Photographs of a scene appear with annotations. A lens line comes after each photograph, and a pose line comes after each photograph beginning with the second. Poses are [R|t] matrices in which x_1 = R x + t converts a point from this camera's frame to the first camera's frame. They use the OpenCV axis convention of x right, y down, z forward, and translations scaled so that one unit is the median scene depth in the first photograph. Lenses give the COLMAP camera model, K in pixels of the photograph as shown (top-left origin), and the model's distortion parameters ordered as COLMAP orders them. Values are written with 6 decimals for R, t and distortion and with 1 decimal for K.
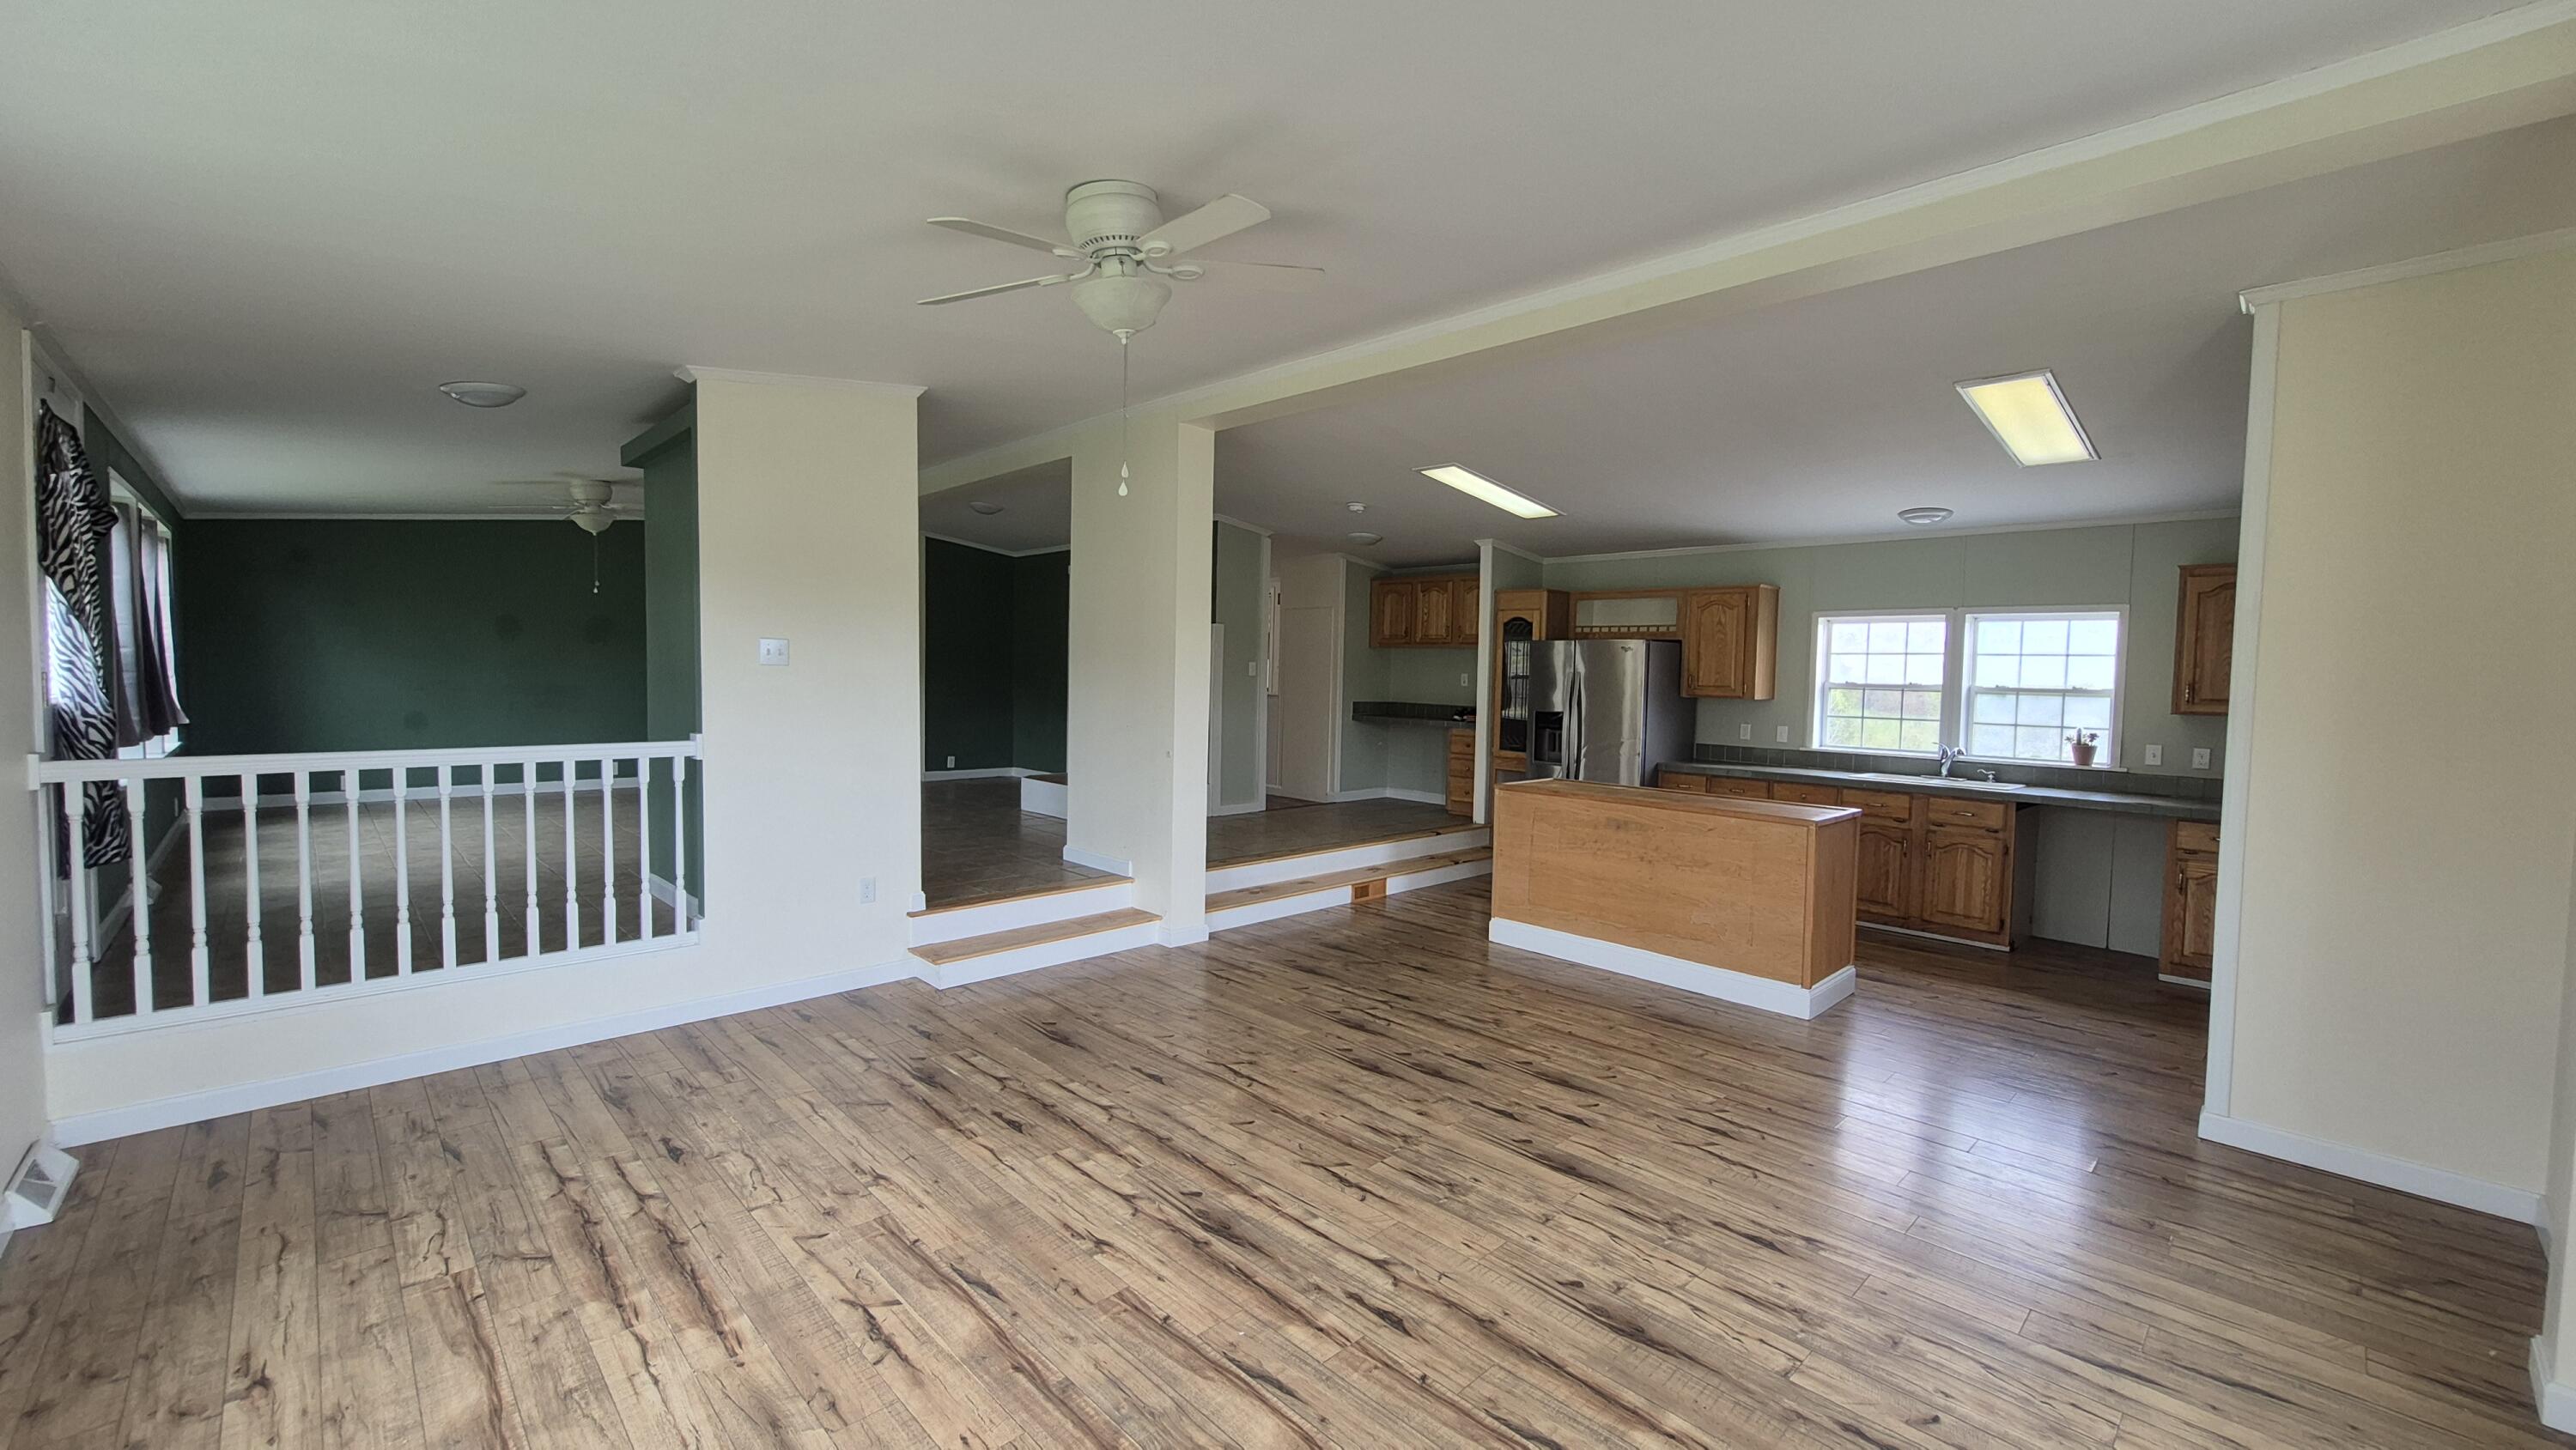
lens RADIAL K [[1018.8, 0, 1303.4], [0, 1018.8, 722.1], [0, 0, 1]] dist [-0.000615, -0.000319]
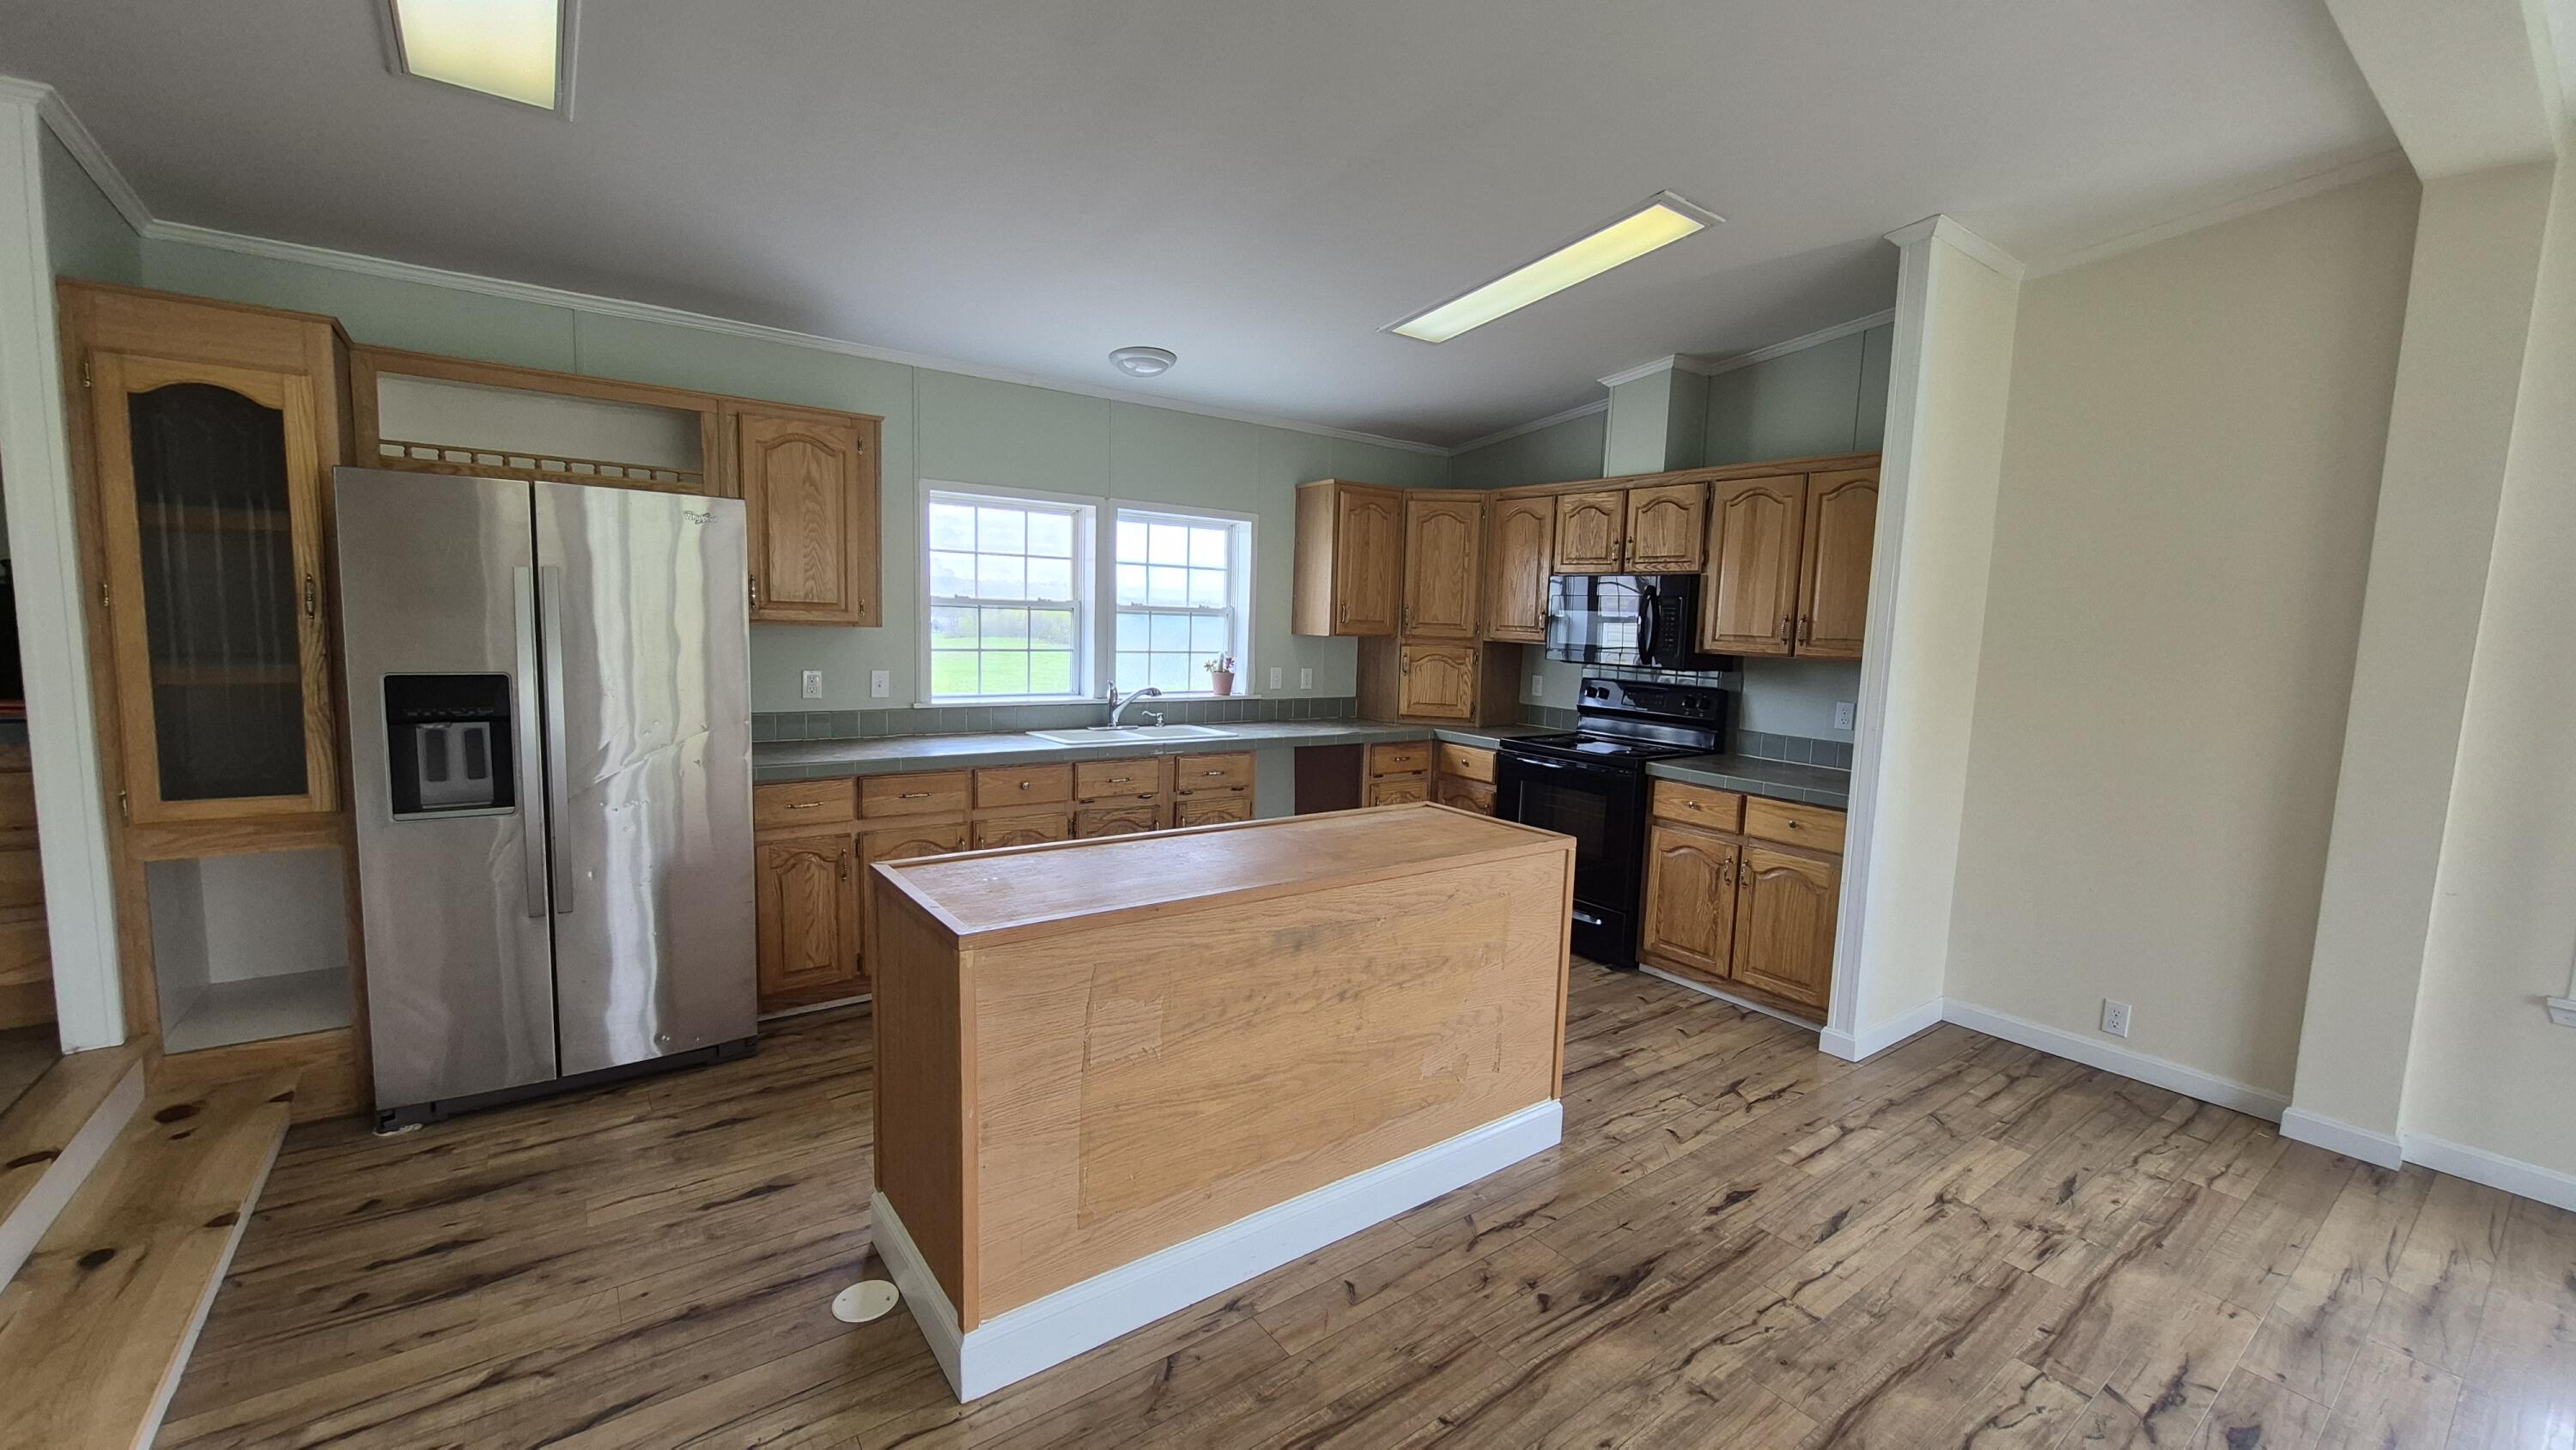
lens RADIAL K [[1018.8, 0, 1303.4], [0, 1018.8, 722.1], [0, 0, 1]] dist [-0.000615, -0.000319]
pose [[0.131355, -0.121812, 0.983823, -0.090786], [0.018456, 0.992550, 0.120429, -0.037495], [-0.991164, 0.002338, 0.132625, 0.779397]]
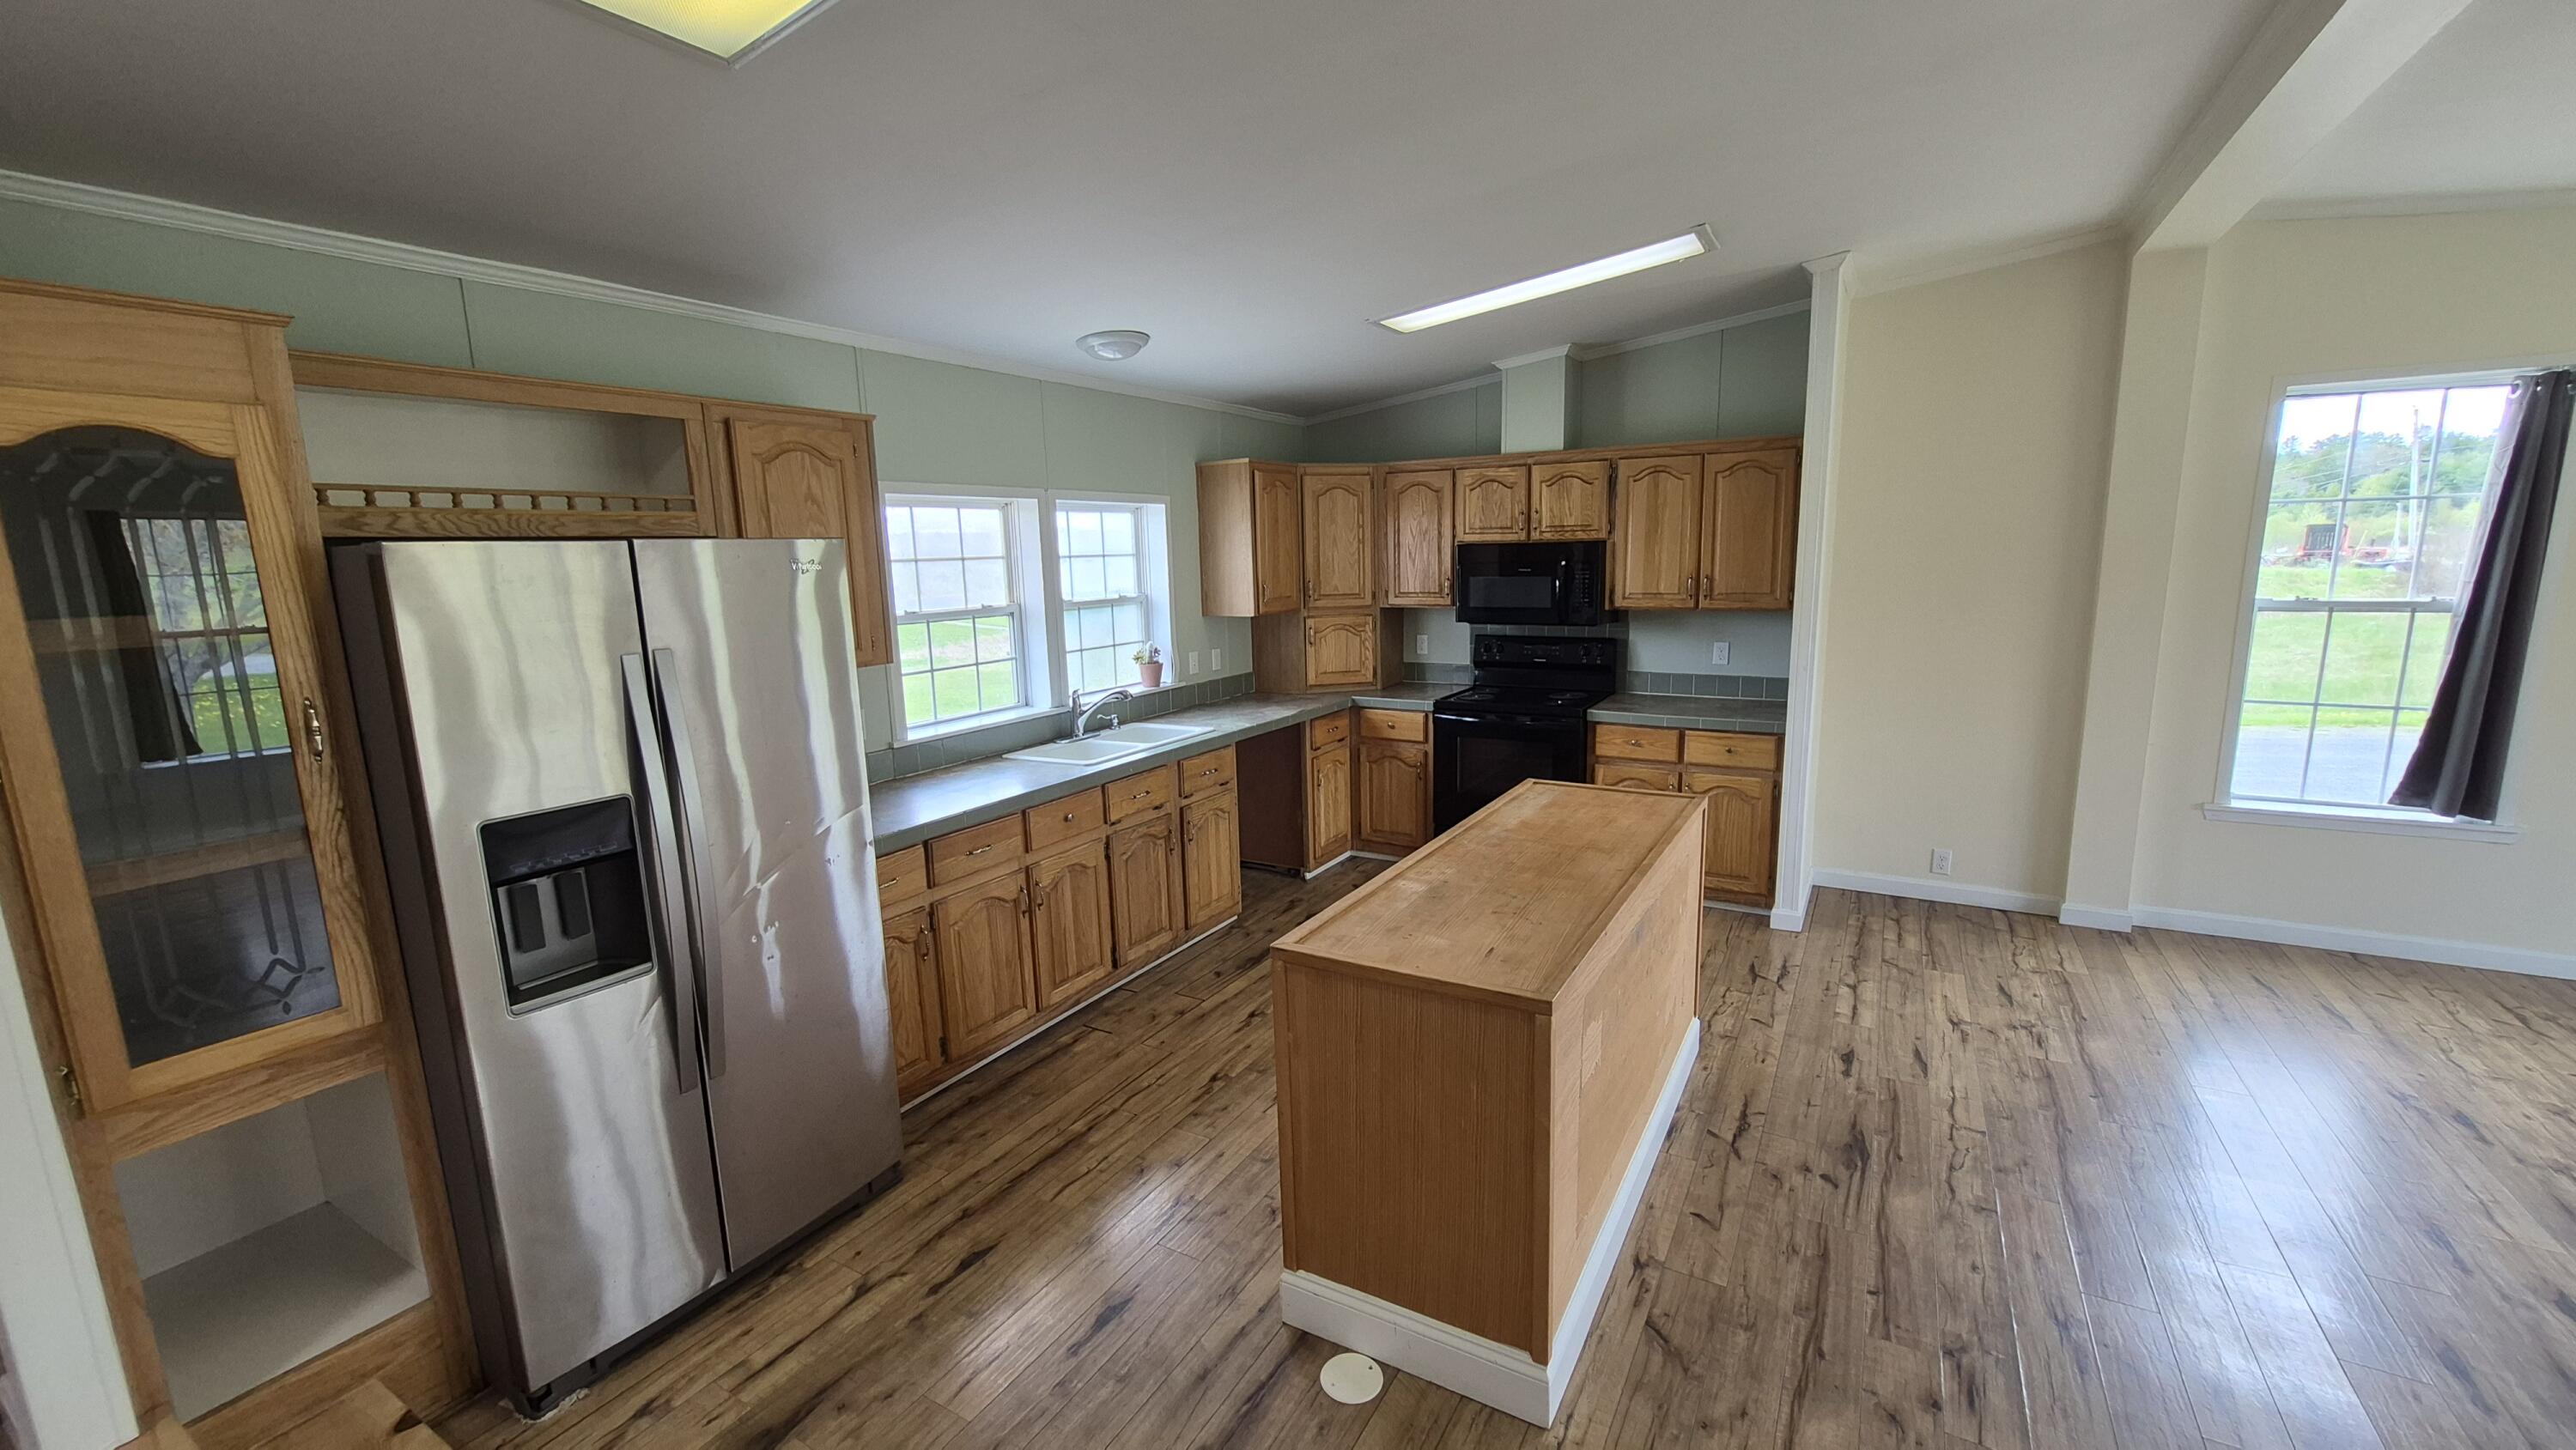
lens RADIAL K [[1018.8, 0, 1303.4], [0, 1018.8, 722.1], [0, 0, 1]] dist [-0.000615, -0.000319]
pose [[-0.266575, -0.178376, 0.947164, -0.073960], [0.067821, 0.976817, 0.203048, -0.088652], [-0.961425, 0.118365, -0.248297, 1.046719]]
